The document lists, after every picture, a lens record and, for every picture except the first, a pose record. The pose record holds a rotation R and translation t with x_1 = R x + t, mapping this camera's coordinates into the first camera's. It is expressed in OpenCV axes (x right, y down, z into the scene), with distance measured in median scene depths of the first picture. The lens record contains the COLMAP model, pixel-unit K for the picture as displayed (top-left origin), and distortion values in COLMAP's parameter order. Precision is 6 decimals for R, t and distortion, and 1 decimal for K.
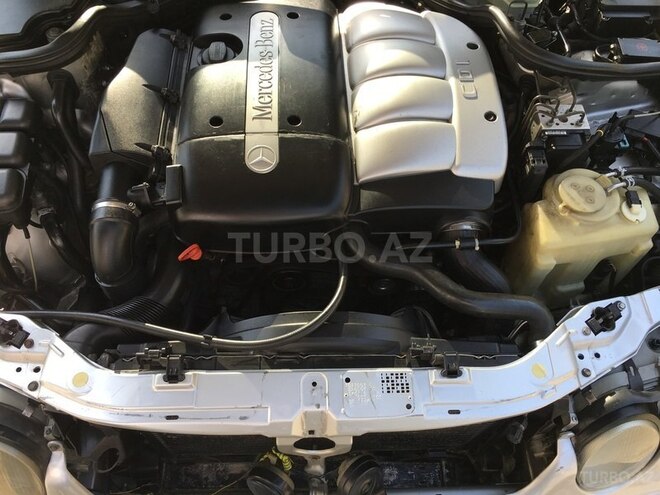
lens RADIAL K [[558.5, 0, 330.0], [0, 558.5, 247.5], [0, 0, 1]] dist [0.090052, -0.125982]
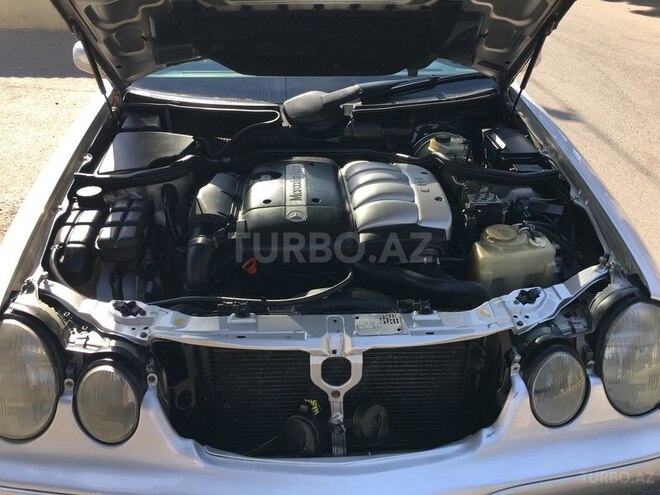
lens RADIAL K [[558.5, 0, 330.0], [0, 558.5, 247.5], [0, 0, 1]] dist [0.090052, -0.125982]
pose [[0.999594, -0.026718, 0.009880, -0.043284], [0.028191, 0.878090, -0.477665, 0.664127], [0.004087, 0.477749, 0.878487, -0.342111]]
